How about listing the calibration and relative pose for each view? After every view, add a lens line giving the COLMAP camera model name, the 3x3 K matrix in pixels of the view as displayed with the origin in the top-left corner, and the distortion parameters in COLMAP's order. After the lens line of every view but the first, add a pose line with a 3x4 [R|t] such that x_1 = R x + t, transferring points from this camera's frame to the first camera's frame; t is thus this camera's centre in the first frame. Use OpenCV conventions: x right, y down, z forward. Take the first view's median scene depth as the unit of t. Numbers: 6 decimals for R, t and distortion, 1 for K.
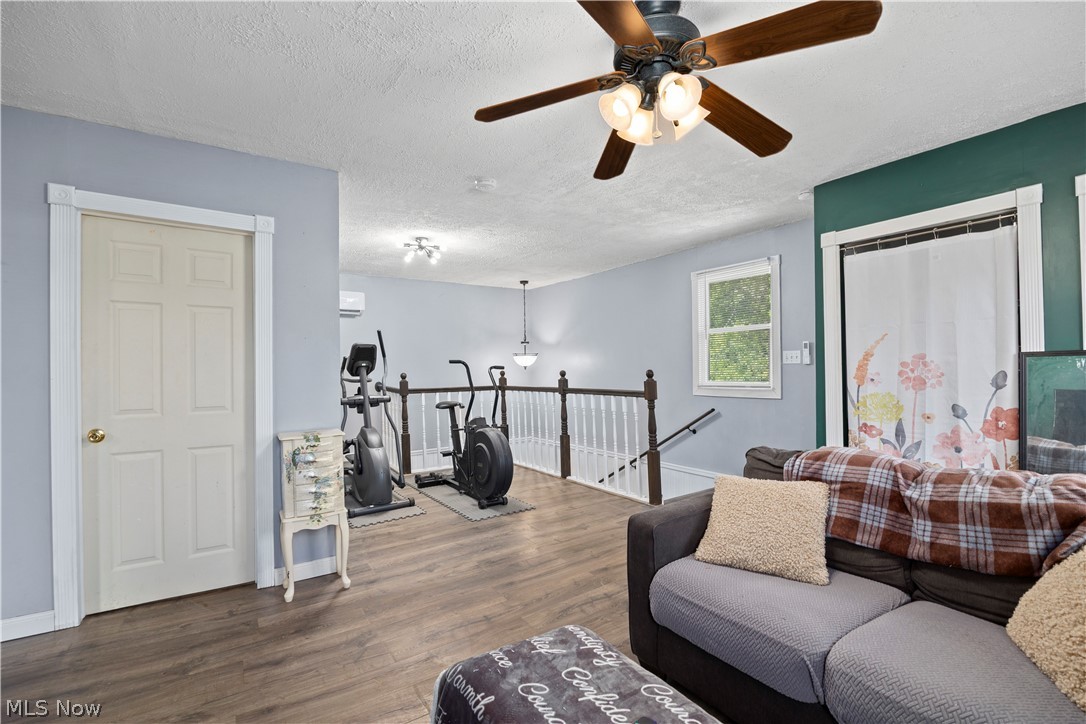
lens RADIAL K [[478.3, 0, 543.0], [0, 478.3, 362.0], [0, 0, 1]] dist [-0.000703, -0.000146]
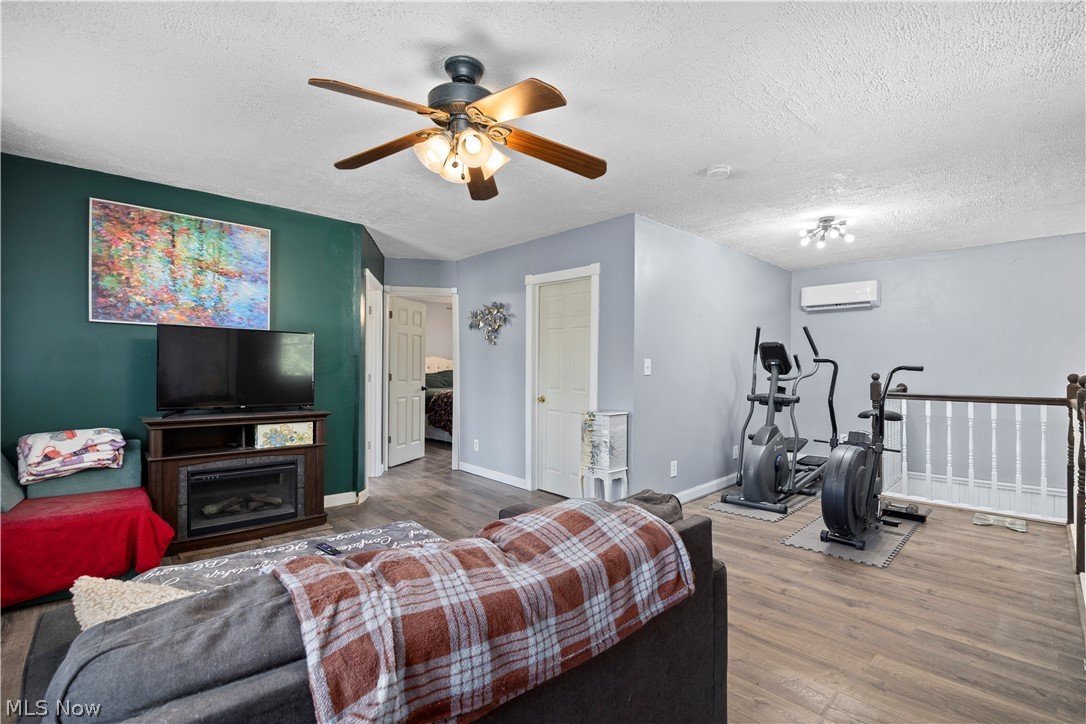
lens RADIAL K [[478.3, 0, 543.0], [0, 478.3, 362.0], [0, 0, 1]] dist [-0.000703, -0.000146]
pose [[0.187856, 0.005407, -0.982182, 0.641715], [0.003865, 0.999973, 0.006244, -0.005282], [0.982189, -0.004969, 0.187830, 0.418930]]
